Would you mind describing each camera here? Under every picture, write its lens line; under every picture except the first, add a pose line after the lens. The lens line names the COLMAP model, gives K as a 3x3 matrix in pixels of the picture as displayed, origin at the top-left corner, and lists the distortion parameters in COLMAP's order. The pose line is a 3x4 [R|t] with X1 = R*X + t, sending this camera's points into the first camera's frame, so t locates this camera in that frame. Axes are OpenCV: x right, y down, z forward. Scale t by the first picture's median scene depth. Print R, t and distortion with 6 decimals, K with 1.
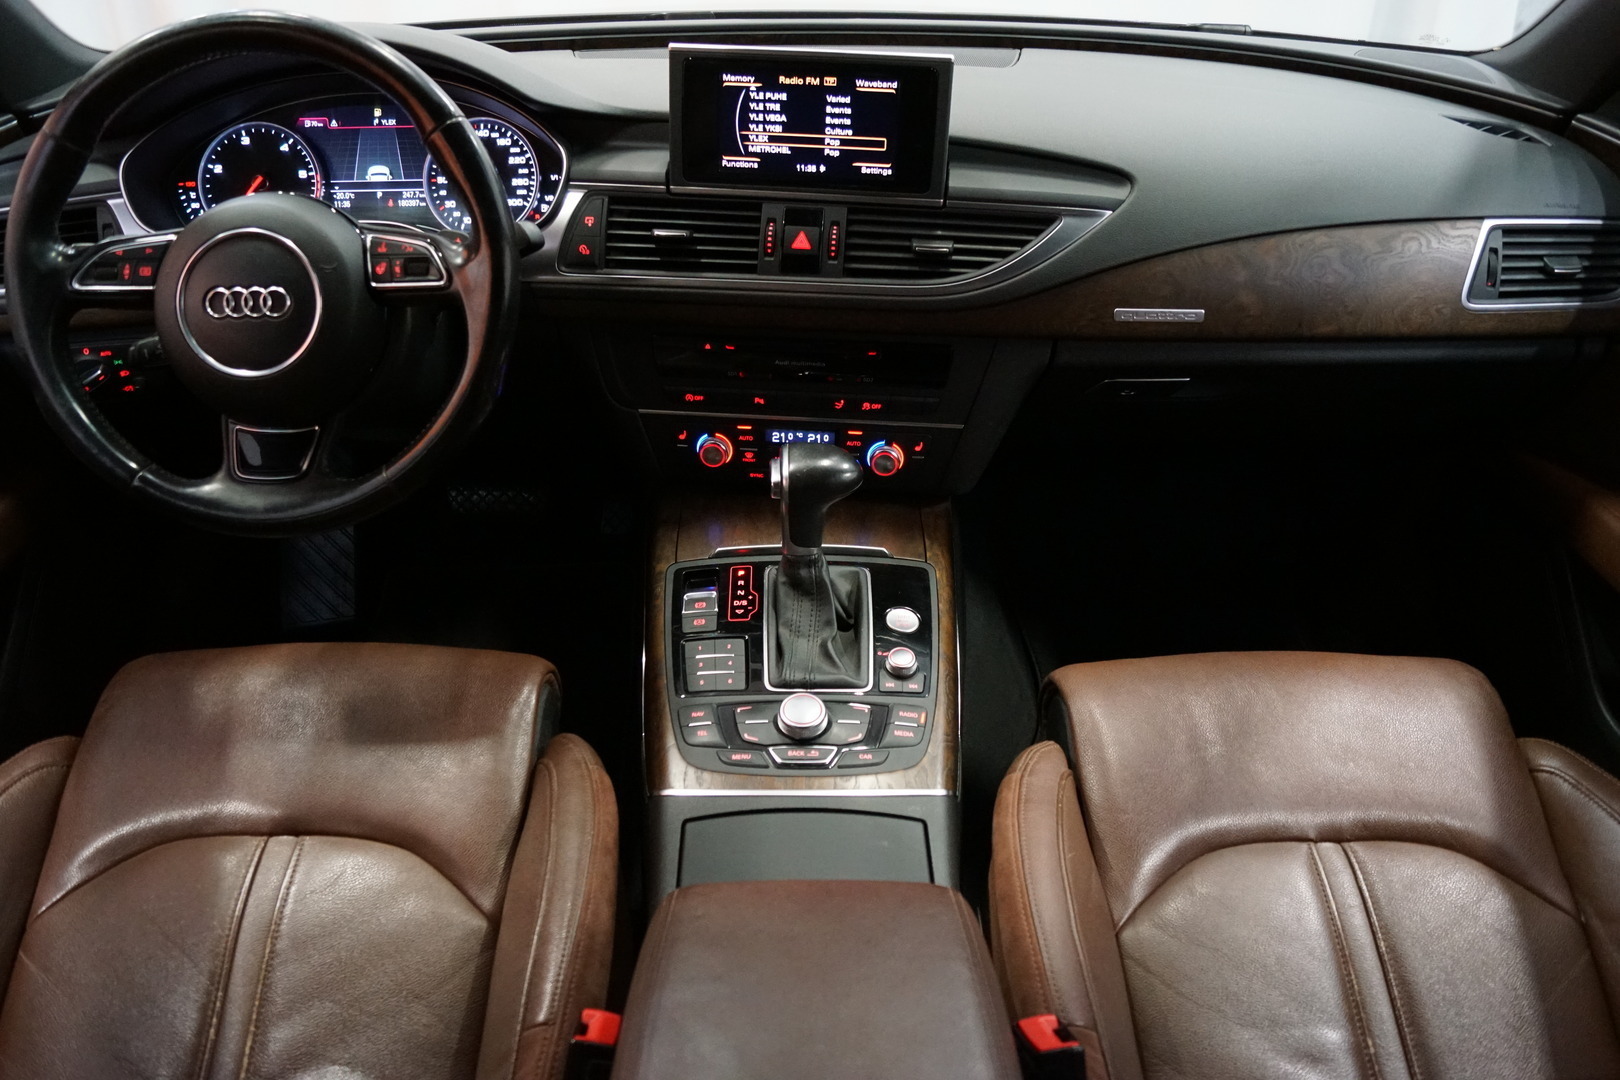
lens RADIAL K [[1257.9, 0, 810.0], [0, 1257.9, 540.0], [0, 0, 1]] dist [-0.108088, -0.000281]
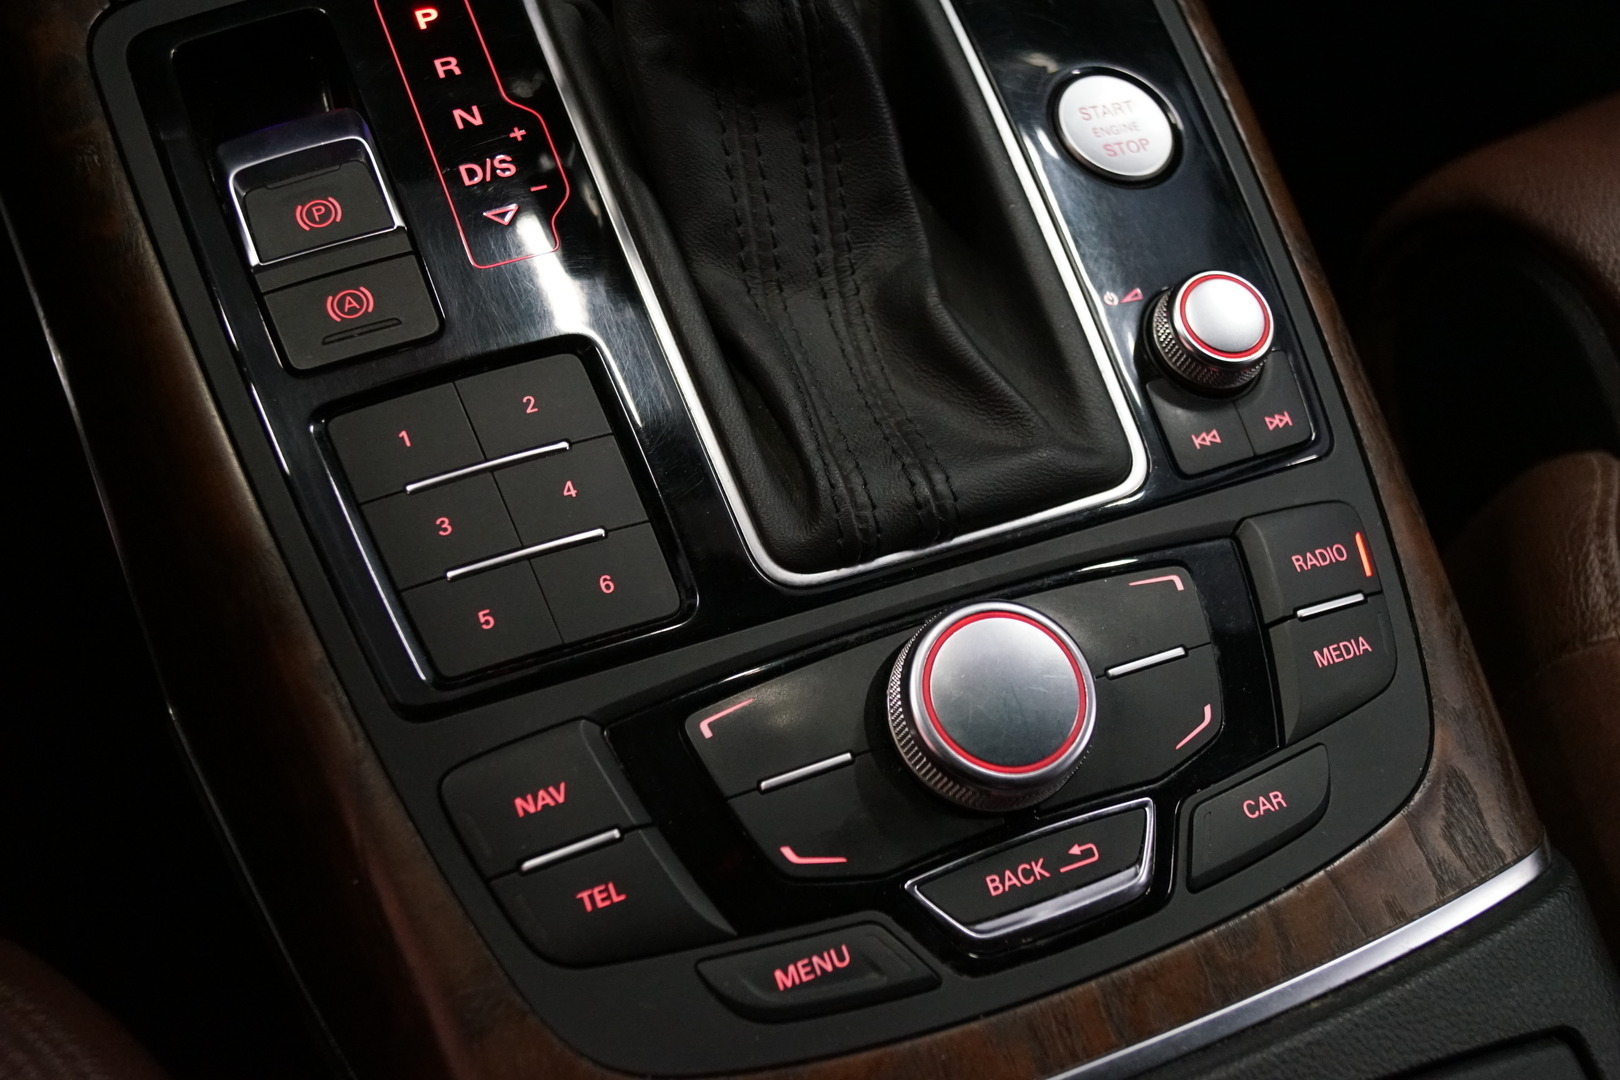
lens RADIAL K [[1969.3, 0, 810.0], [0, 1969.3, 540.0], [0, 0, 1]] dist [-0.024814, -0.004414]
pose [[0.919103, -0.249081, 0.305301, -0.136384], [0.075831, 0.872175, 0.483281, -0.065351], [-0.386652, -0.421034, 0.820506, 0.688899]]
